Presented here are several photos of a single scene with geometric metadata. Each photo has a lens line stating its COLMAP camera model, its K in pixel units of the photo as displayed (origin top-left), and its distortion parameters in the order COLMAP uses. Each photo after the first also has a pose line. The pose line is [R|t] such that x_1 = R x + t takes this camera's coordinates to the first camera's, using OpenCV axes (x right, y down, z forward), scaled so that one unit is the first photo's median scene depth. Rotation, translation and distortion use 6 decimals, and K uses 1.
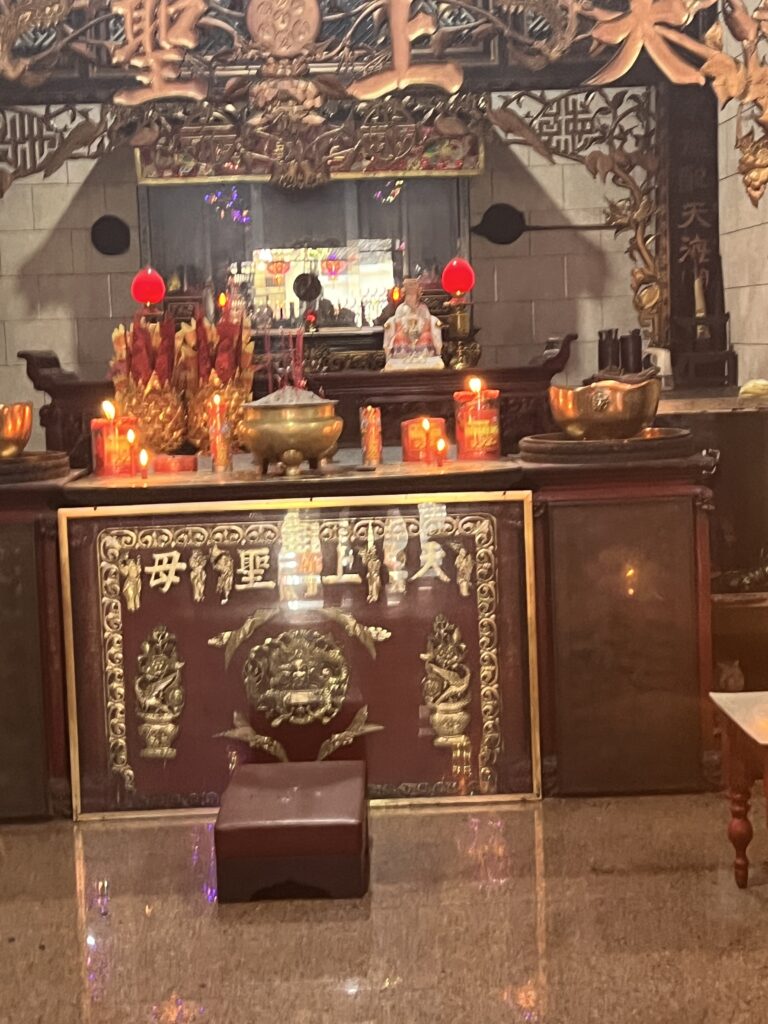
lens RADIAL K [[1781.7, 0, 384.9], [0, 1781.7, 509.5], [0, 0, 1]] dist [0.145564, 0.000000]
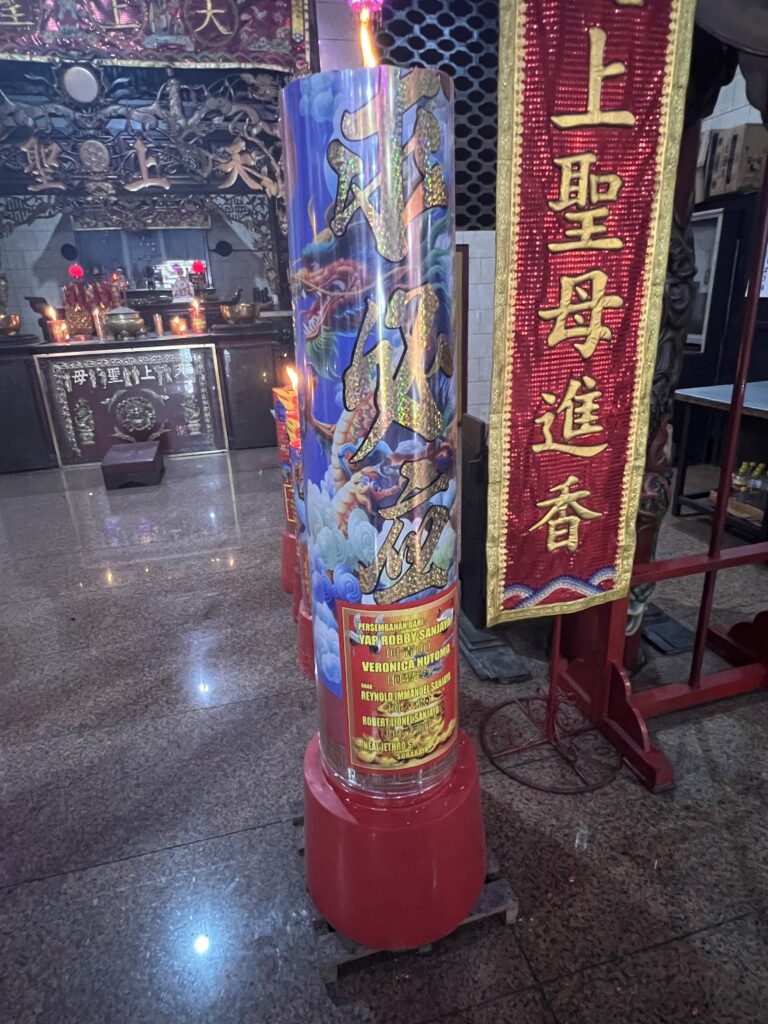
lens RADIAL K [[603.6, 0, 381.9], [0, 603.6, 514.2], [0, 0, 1]] dist [0.004309, 0.003083]
pose [[0.973175, -0.084829, 0.213857, 0.111710], [0.031034, 0.969449, 0.243323, 0.026683], [-0.227964, -0.230159, 0.946076, -0.035914]]
